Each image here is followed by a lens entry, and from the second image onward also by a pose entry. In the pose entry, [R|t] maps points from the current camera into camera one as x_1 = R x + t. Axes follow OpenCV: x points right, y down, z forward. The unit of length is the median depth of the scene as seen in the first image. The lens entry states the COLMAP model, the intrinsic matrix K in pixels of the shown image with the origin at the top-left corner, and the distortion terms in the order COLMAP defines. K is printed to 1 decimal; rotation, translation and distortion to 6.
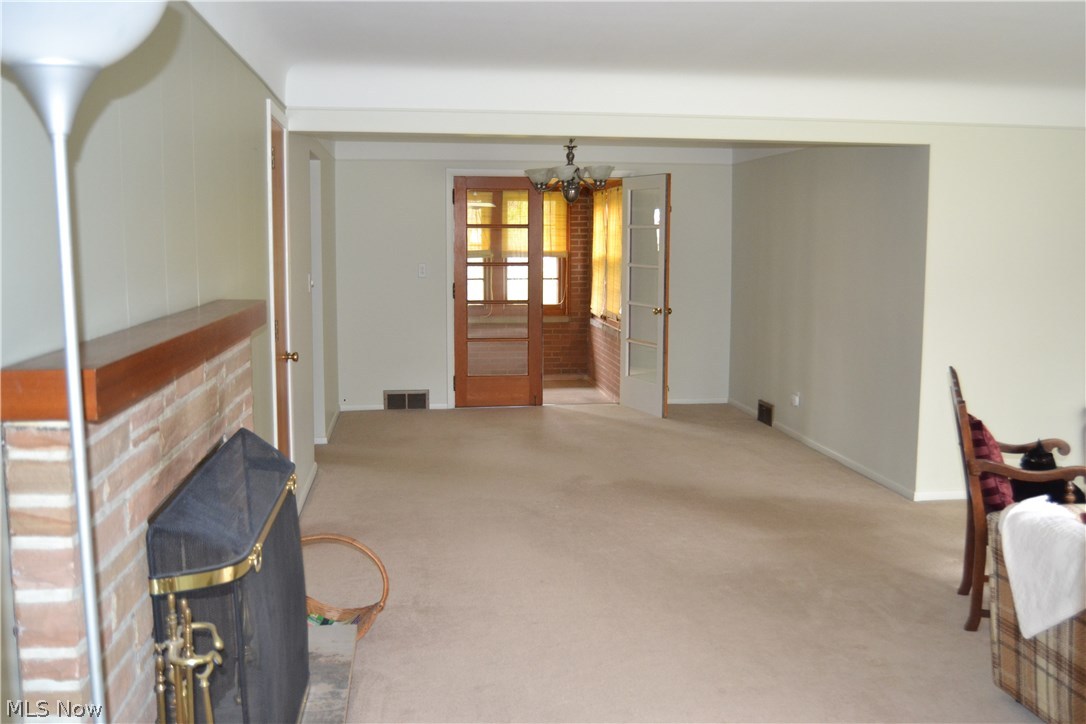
lens RADIAL K [[1041.0, 0, 543.1], [0, 1041.0, 360.6], [0, 0, 1]] dist [-0.084097, 0.000389]
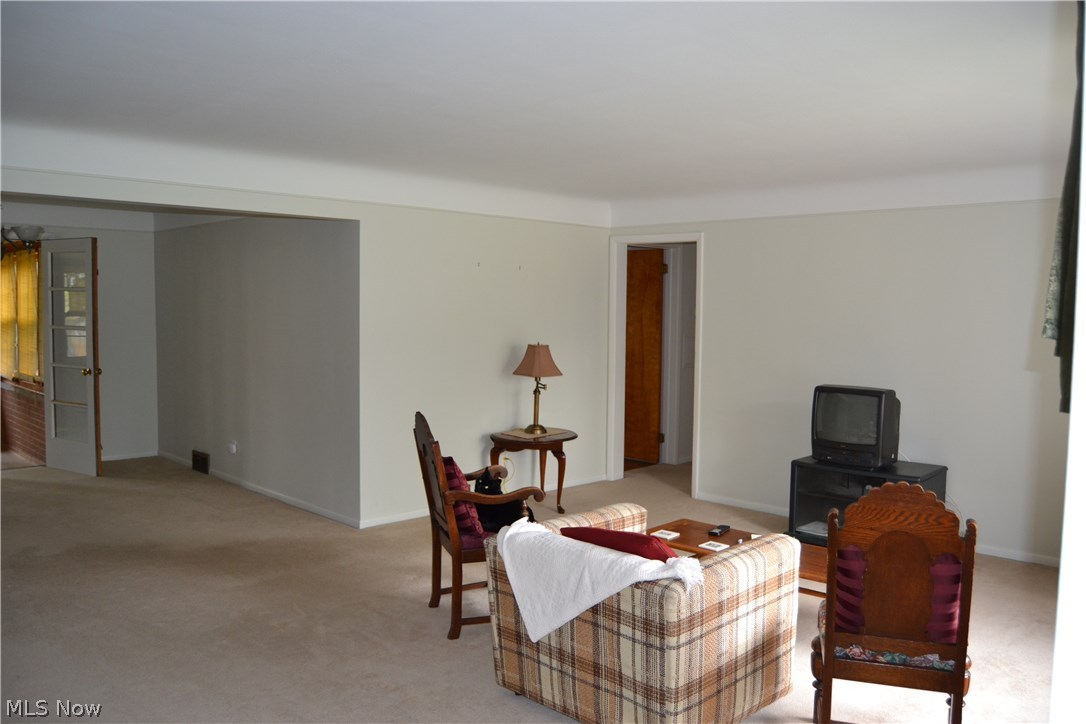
lens RADIAL K [[868.1, 0, 544.1], [0, 868.1, 364.8], [0, 0, 1]] dist [-0.098297, 0.042728]
pose [[0.792285, -0.034777, 0.609159, -0.083115], [0.061765, 0.997817, -0.023367, -0.016118], [-0.607017, 0.056138, 0.792703, 0.151267]]
